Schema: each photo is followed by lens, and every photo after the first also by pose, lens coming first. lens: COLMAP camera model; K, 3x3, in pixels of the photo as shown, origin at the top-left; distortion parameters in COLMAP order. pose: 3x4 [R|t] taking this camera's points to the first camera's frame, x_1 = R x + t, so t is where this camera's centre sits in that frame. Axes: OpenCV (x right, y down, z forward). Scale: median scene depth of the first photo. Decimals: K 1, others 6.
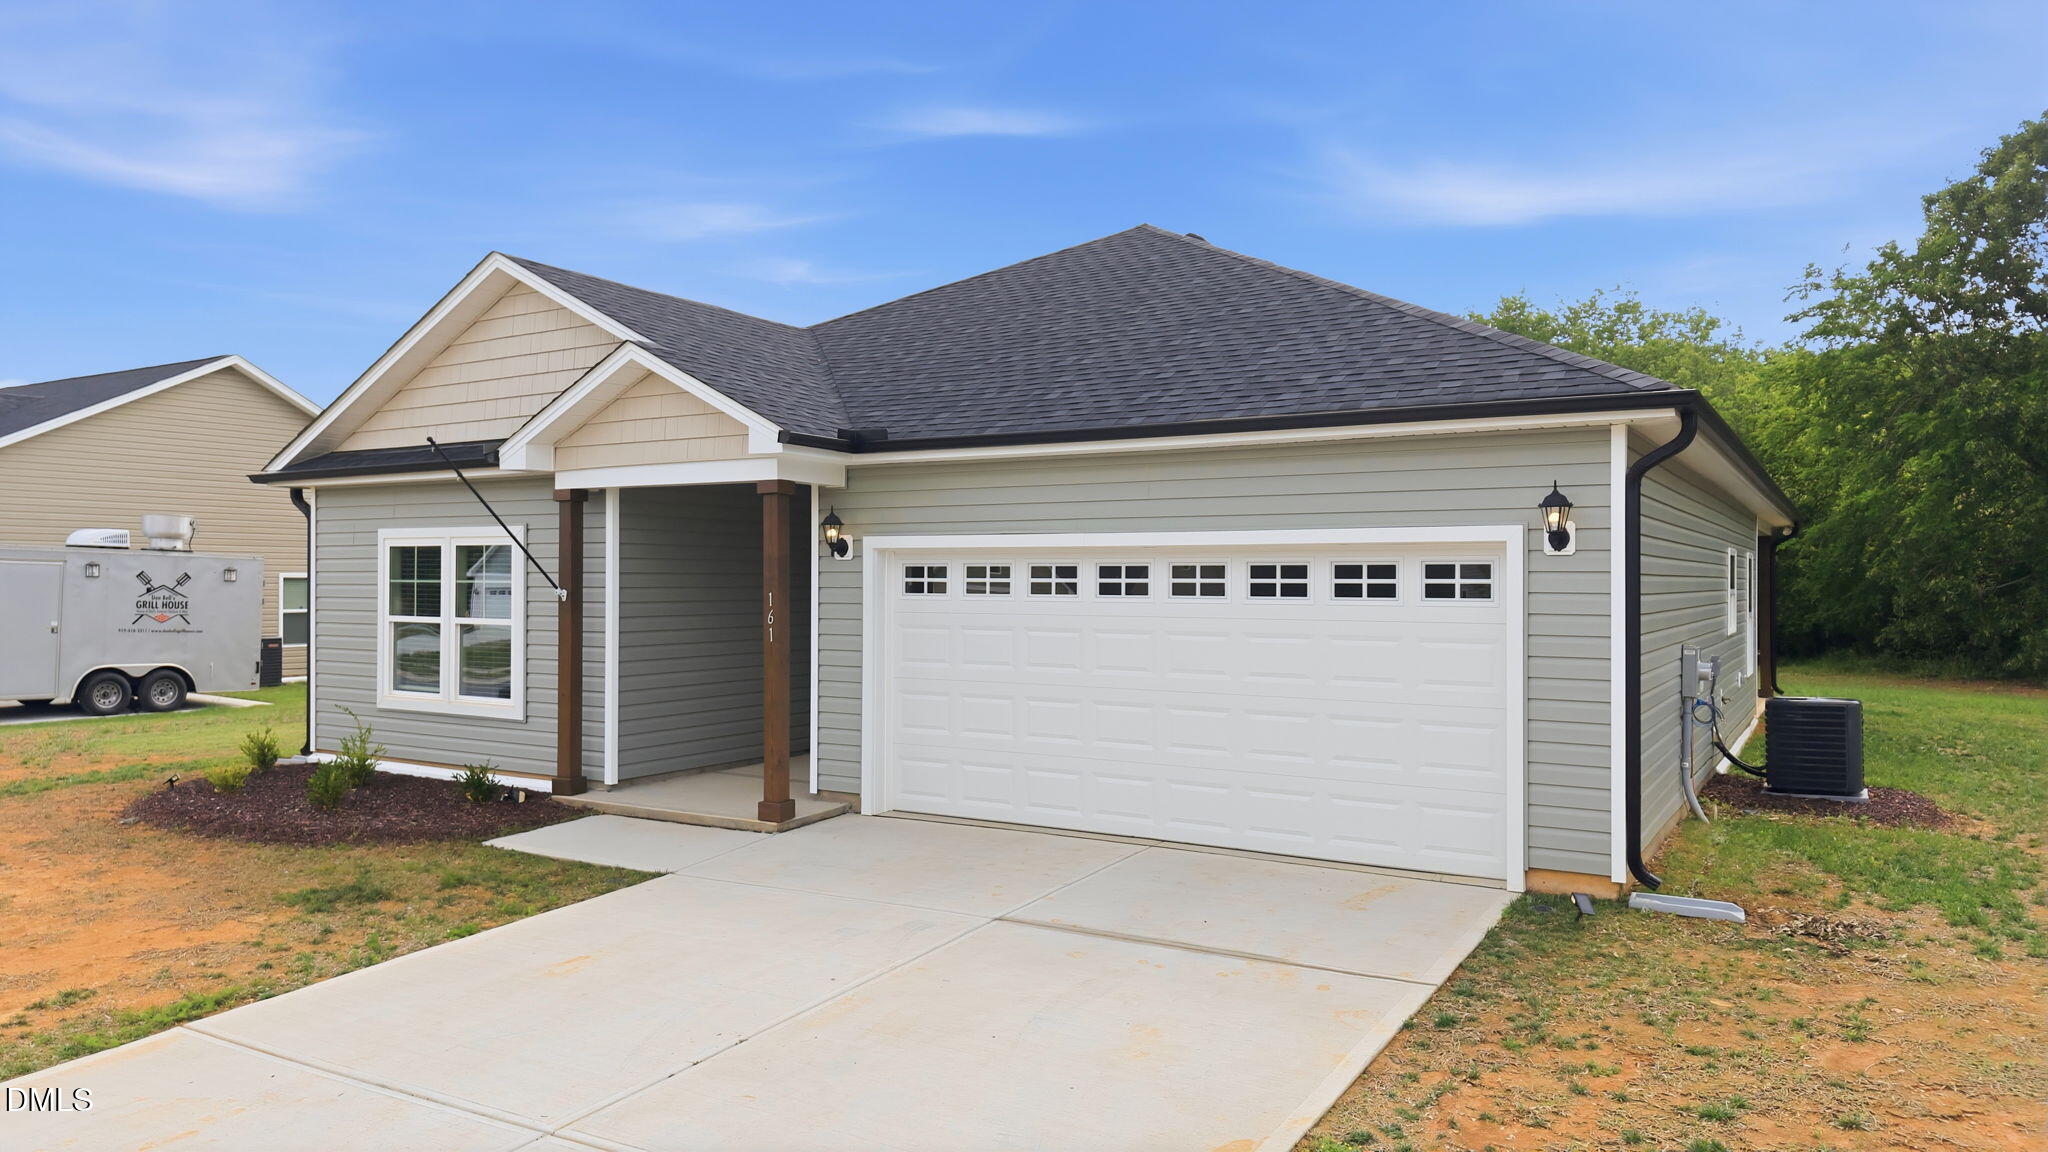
lens RADIAL K [[1367.7, 0, 1041.6], [0, 1367.7, 581.9], [0, 0, 1]] dist [0.028757, -0.007671]
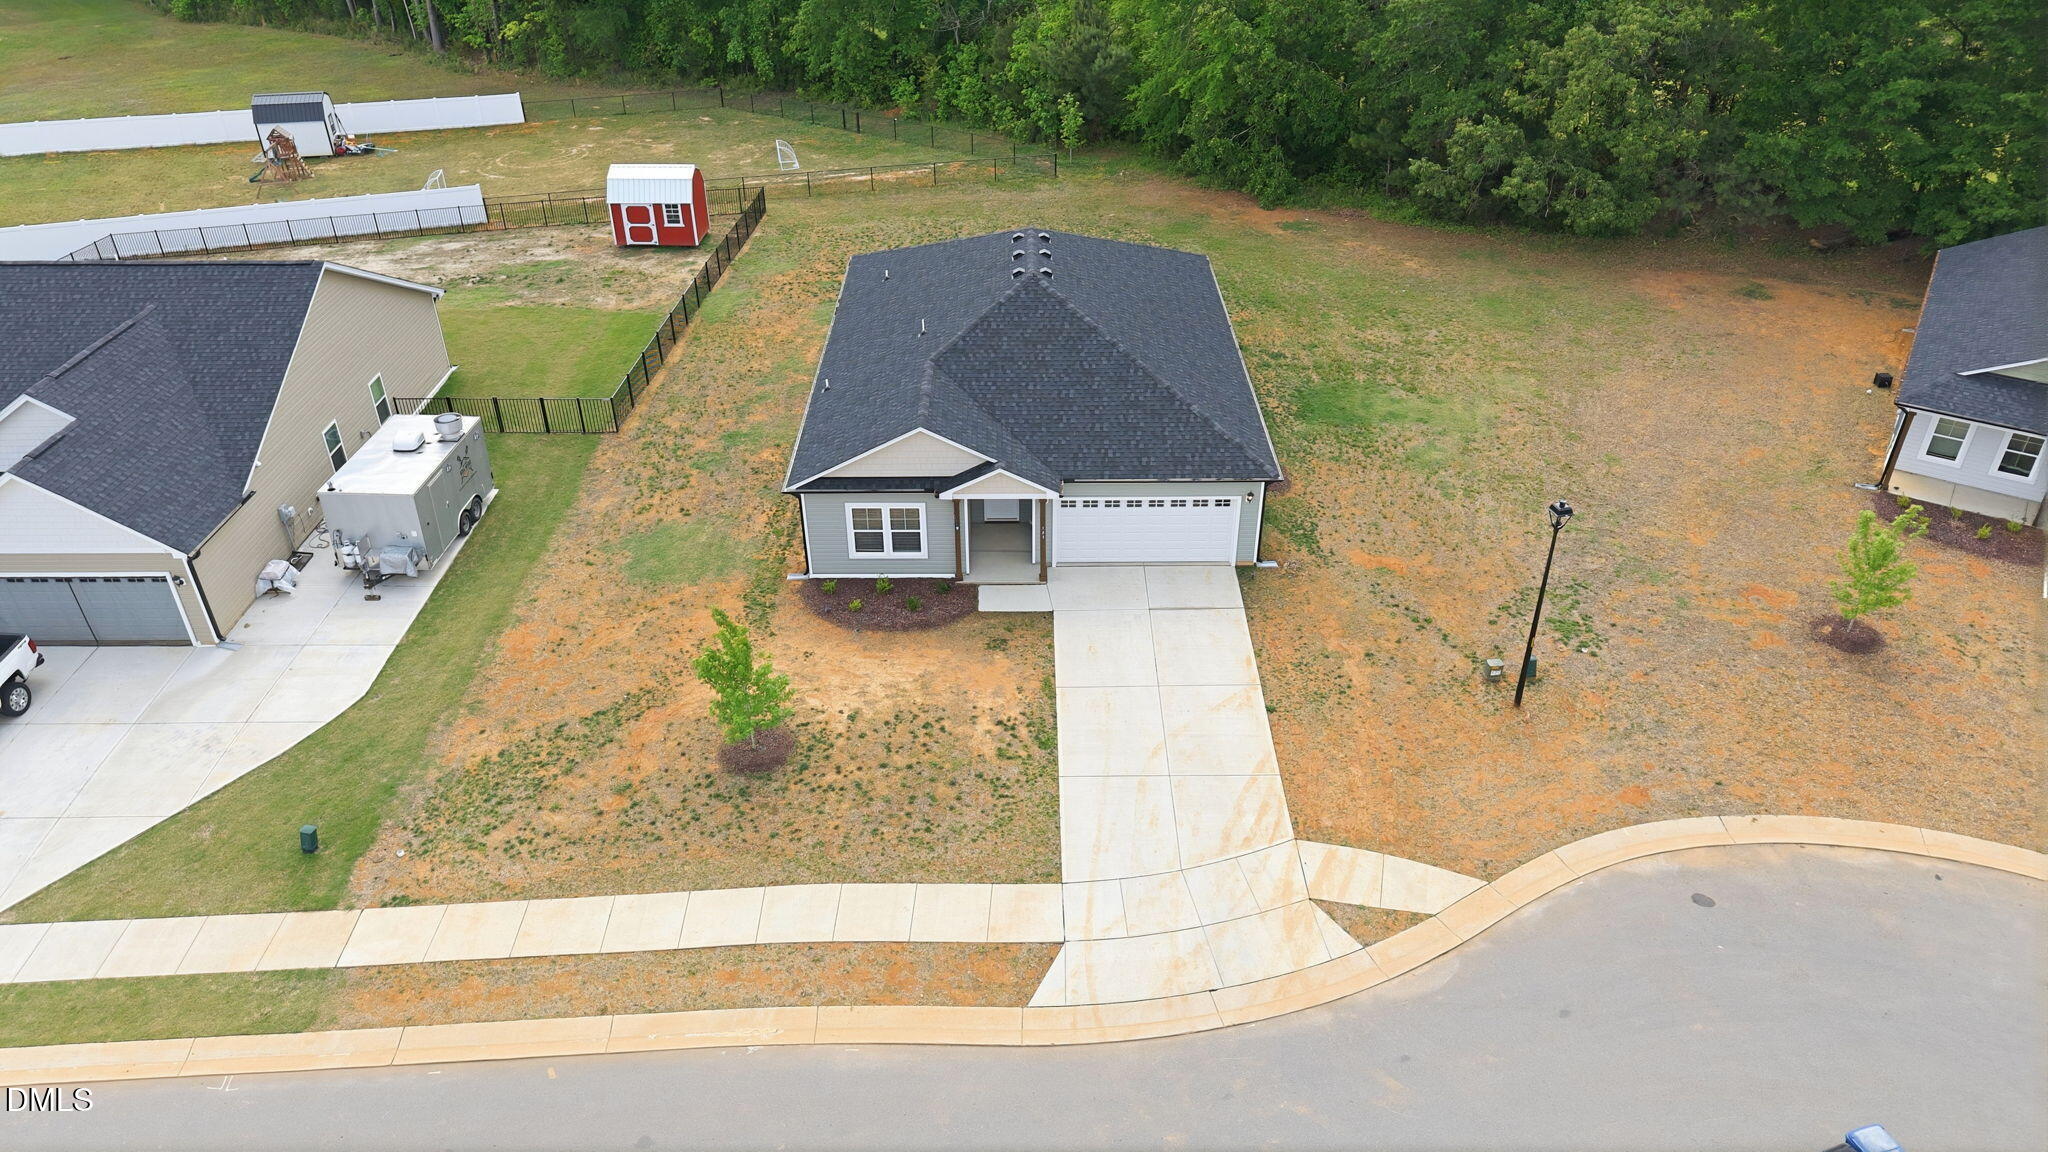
lens RADIAL K [[1367.7, 0, 1008.5], [0, 1367.7, 578.1], [0, 0, 1]] dist [0.028757, -0.007671]
pose [[0.863691, -0.282059, 0.417709, -1.596852], [0.012891, 0.840843, 0.541126, -1.598657], [-0.503857, -0.461980, 0.729864, -1.410909]]
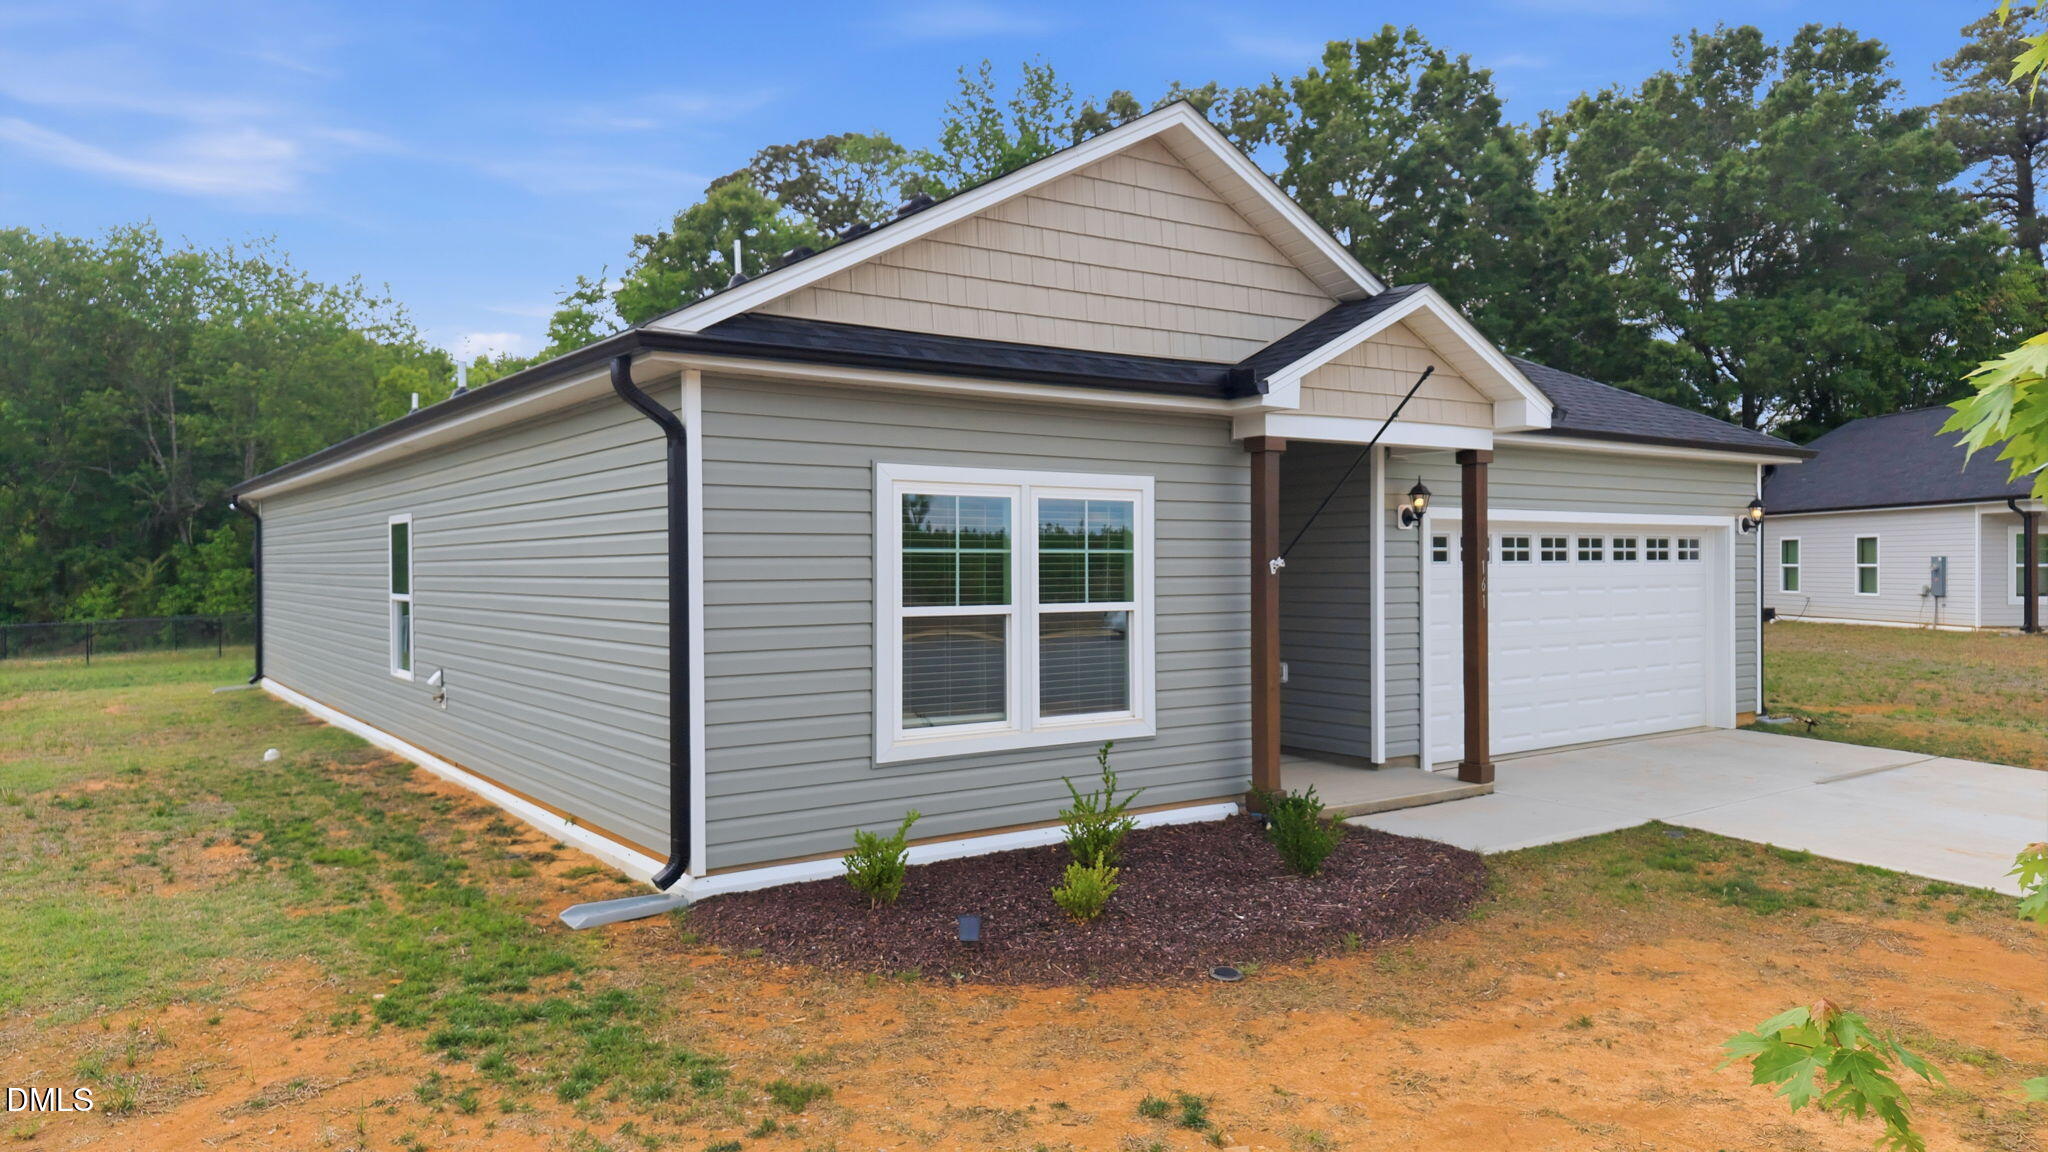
lens RADIAL K [[1367.7, 0, 1031.8], [0, 1367.7, 596.7], [0, 0, 1]] dist [0.028757, -0.007671]
pose [[0.399077, -0.026298, 0.916540, -1.157861], [0.009055, 0.999653, 0.024740, 0.006115], [-0.916873, -0.001573, 0.399177, 0.810927]]
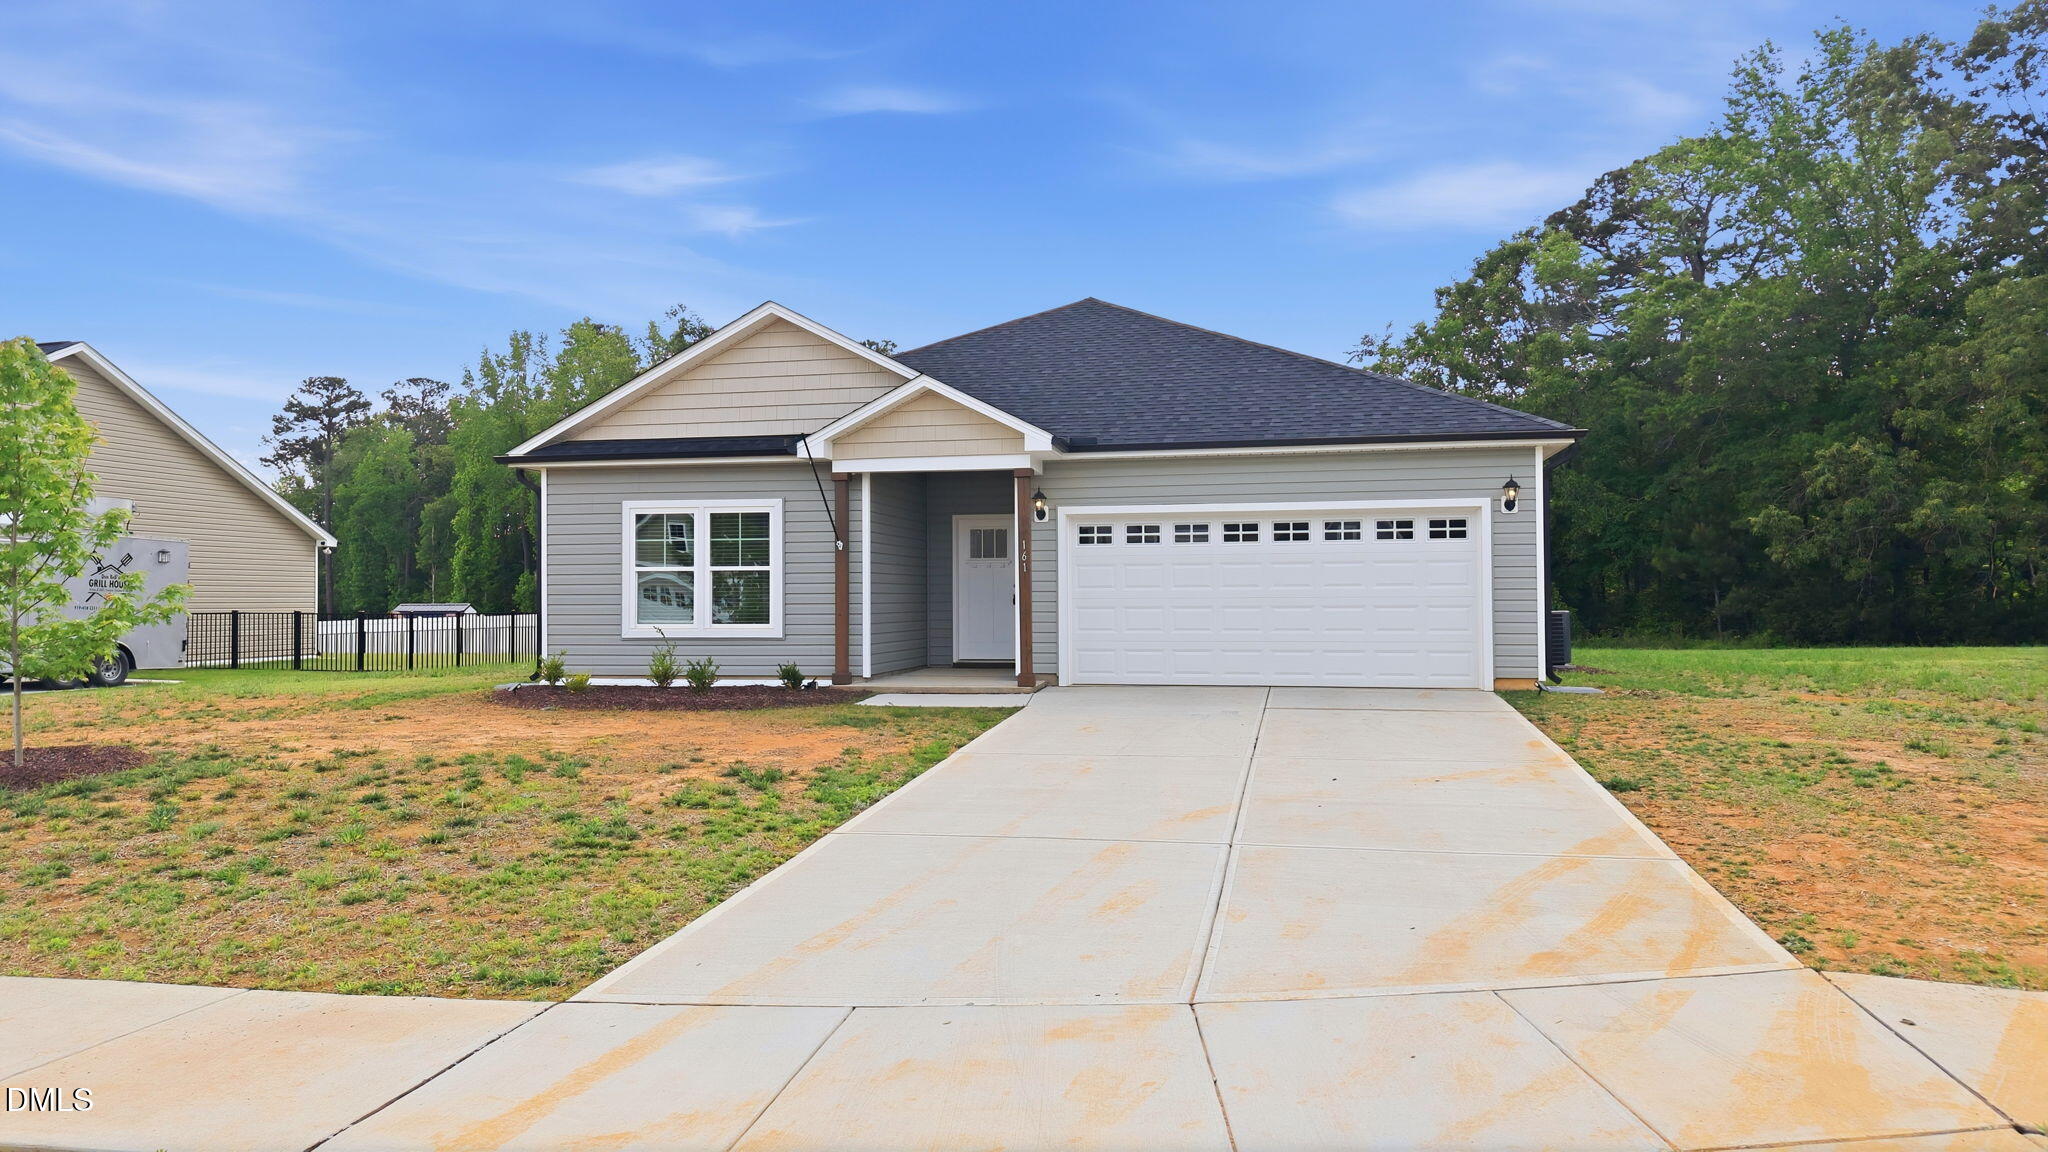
lens RADIAL K [[1367.7, 0, 1033.8], [0, 1367.7, 584.0], [0, 0, 1]] dist [0.028757, -0.007671]
pose [[0.942400, -0.004217, 0.334460, -0.638054], [0.008954, 0.999880, -0.012624, 0.069692], [-0.334367, 0.014892, 0.942325, -0.417832]]
